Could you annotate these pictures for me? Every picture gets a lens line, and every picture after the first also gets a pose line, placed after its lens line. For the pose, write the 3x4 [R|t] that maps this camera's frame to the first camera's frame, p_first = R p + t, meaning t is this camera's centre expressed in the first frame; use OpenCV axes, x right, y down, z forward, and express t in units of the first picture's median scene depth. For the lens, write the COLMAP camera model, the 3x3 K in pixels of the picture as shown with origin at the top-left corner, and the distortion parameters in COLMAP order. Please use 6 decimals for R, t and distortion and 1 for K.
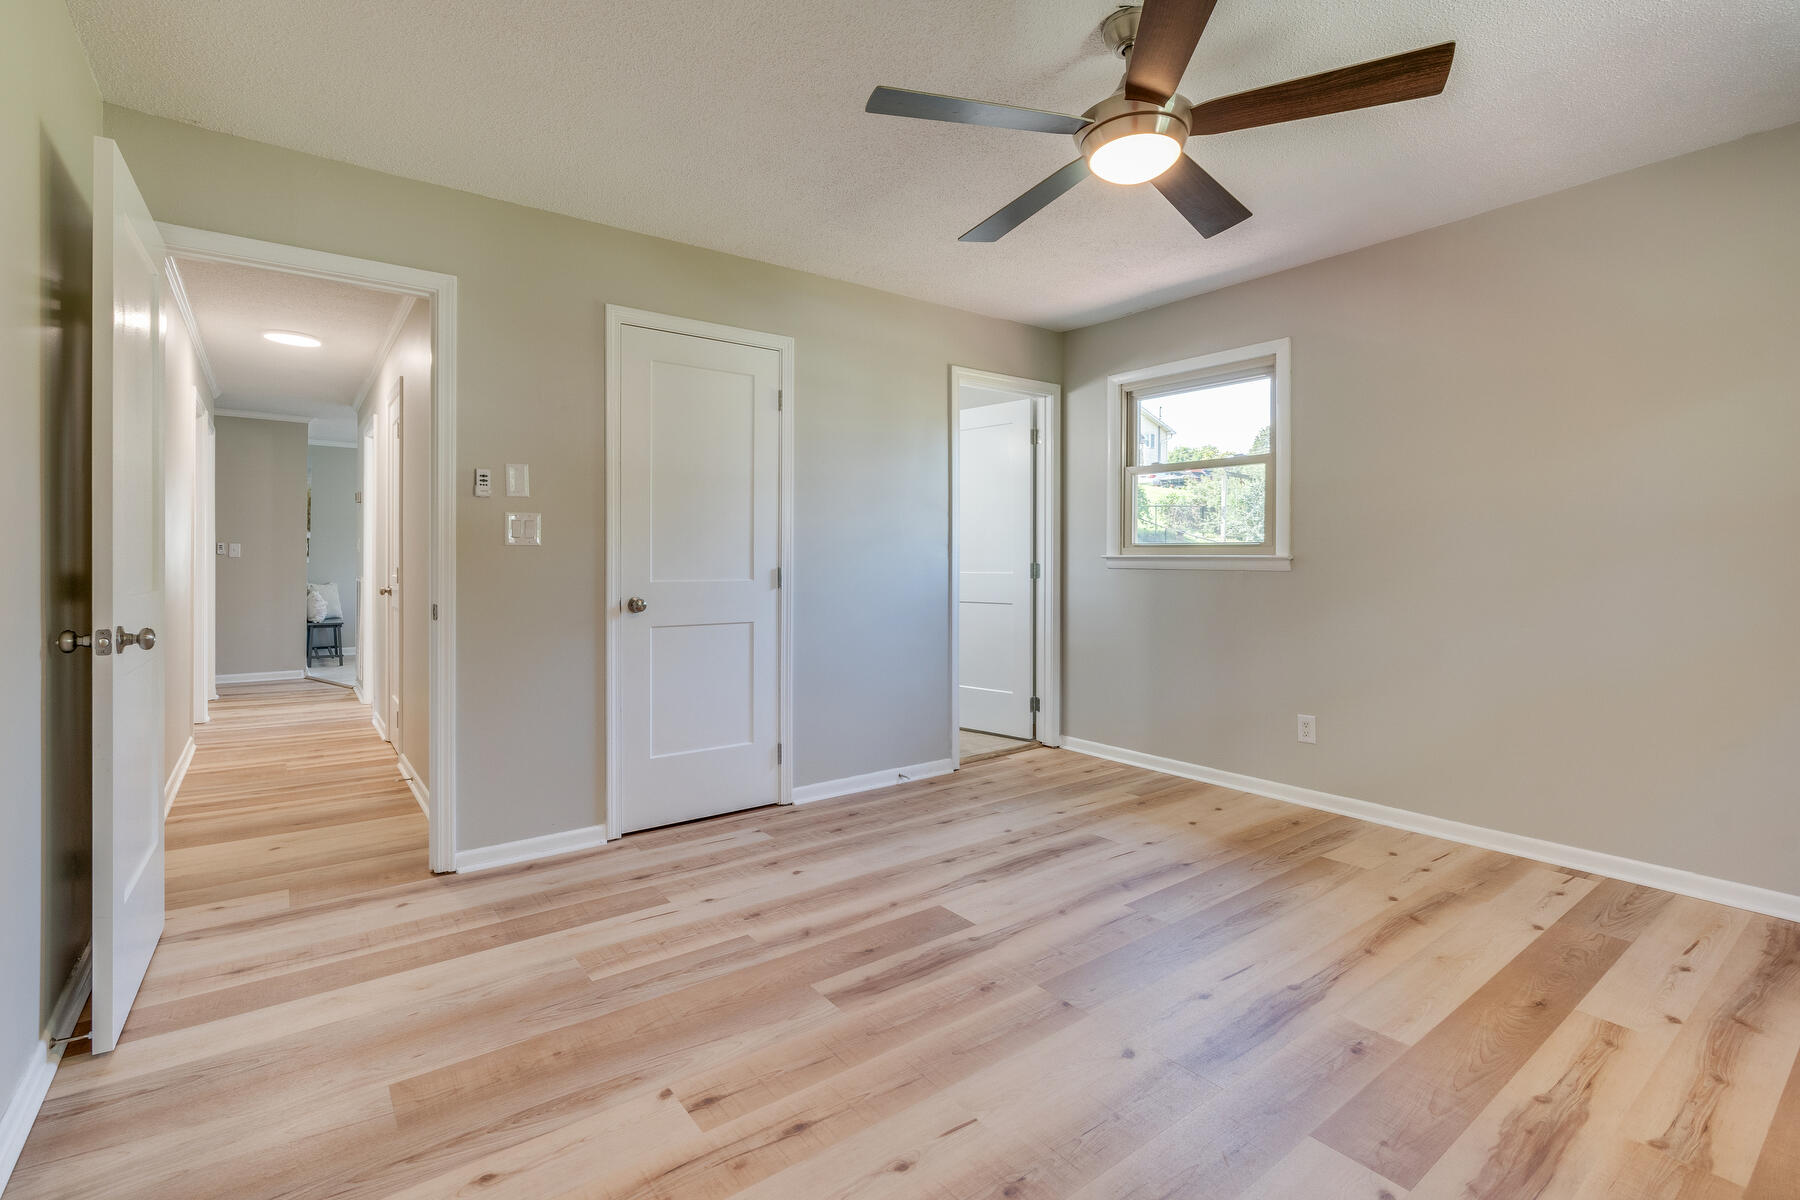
lens RADIAL K [[822.5, 0, 901.0], [0, 822.5, 565.7], [0, 0, 1]] dist [-0.008008, 0.001143]
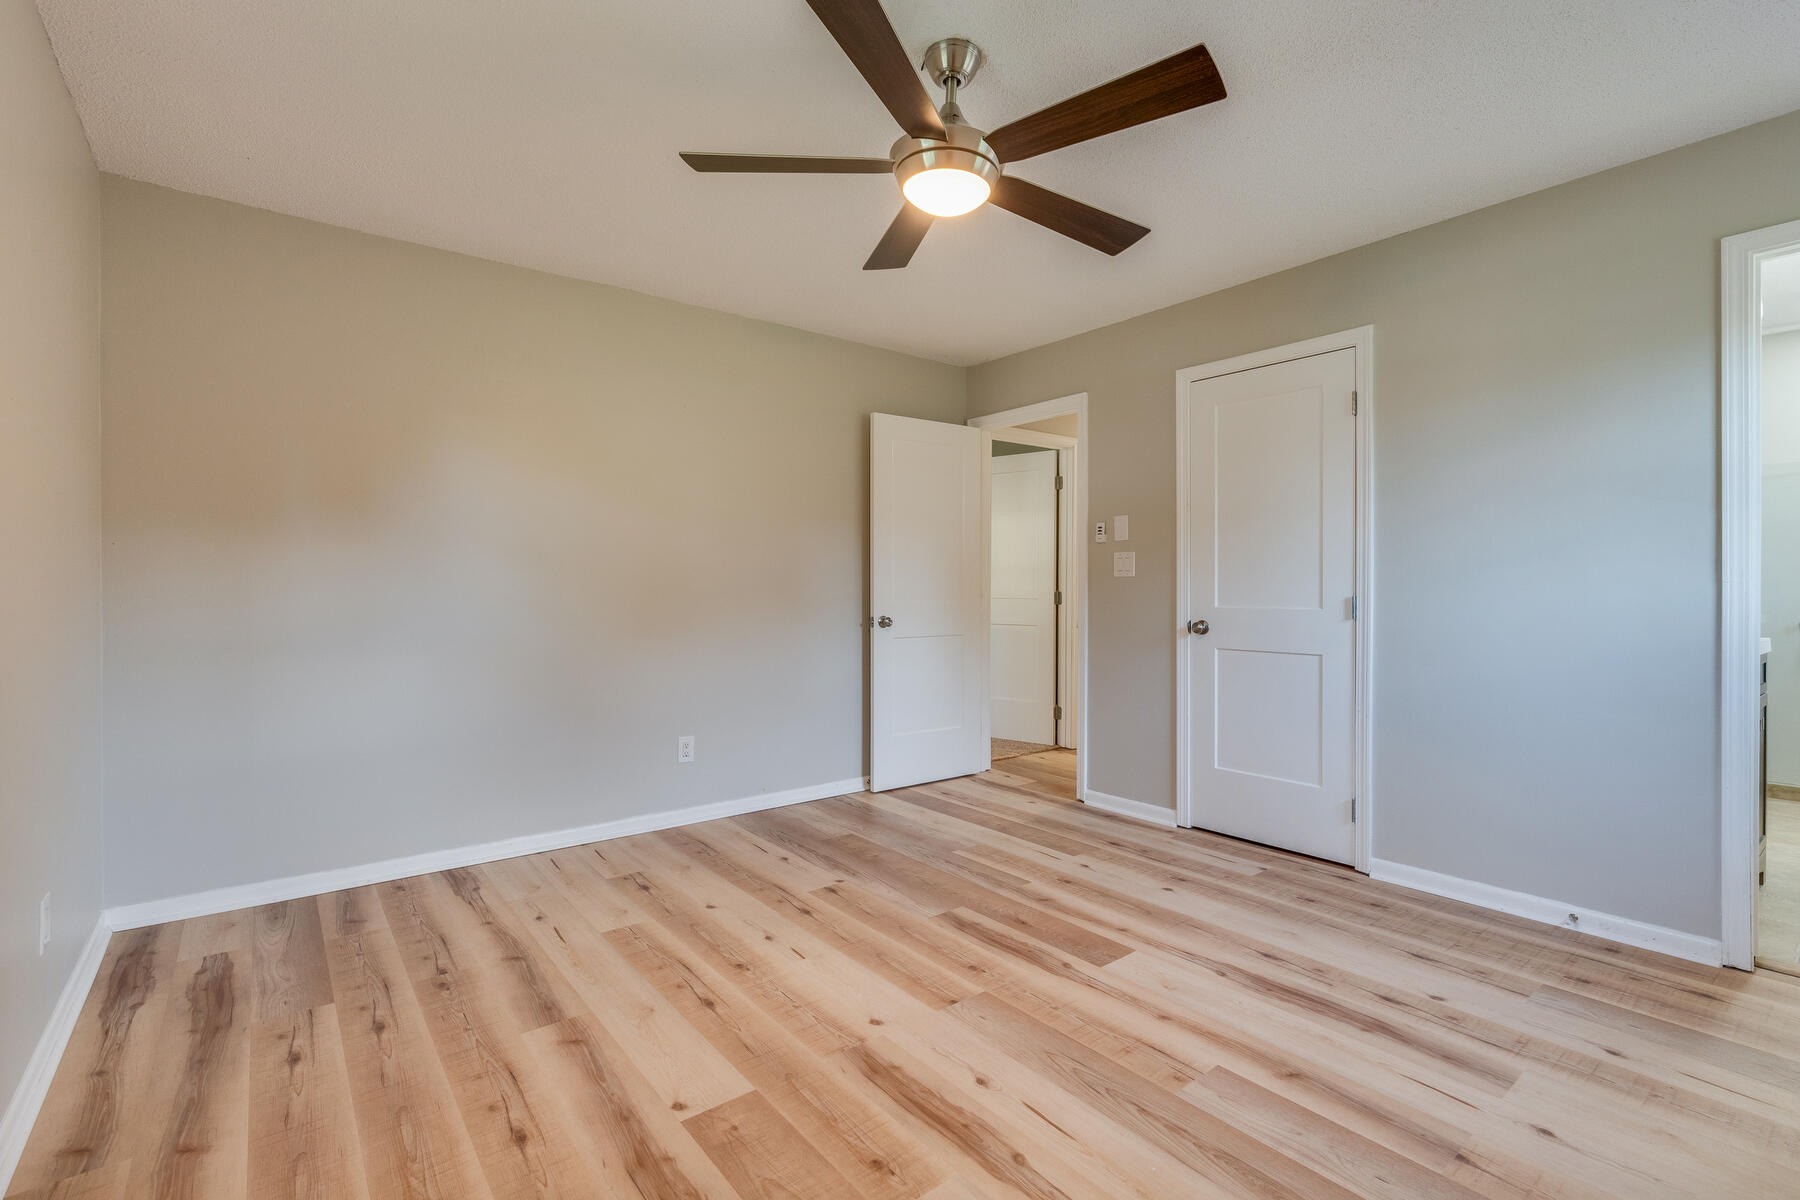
lens RADIAL K [[812.1, 0, 895.0], [0, 812.1, 591.2], [0, 0, 1]] dist [-0.004815, 0.000475]
pose [[0.018099, 0.005395, -0.999822, 0.961446], [-0.003304, 0.999980, 0.005336, -0.008352], [0.999831, 0.003207, 0.018117, 0.686241]]
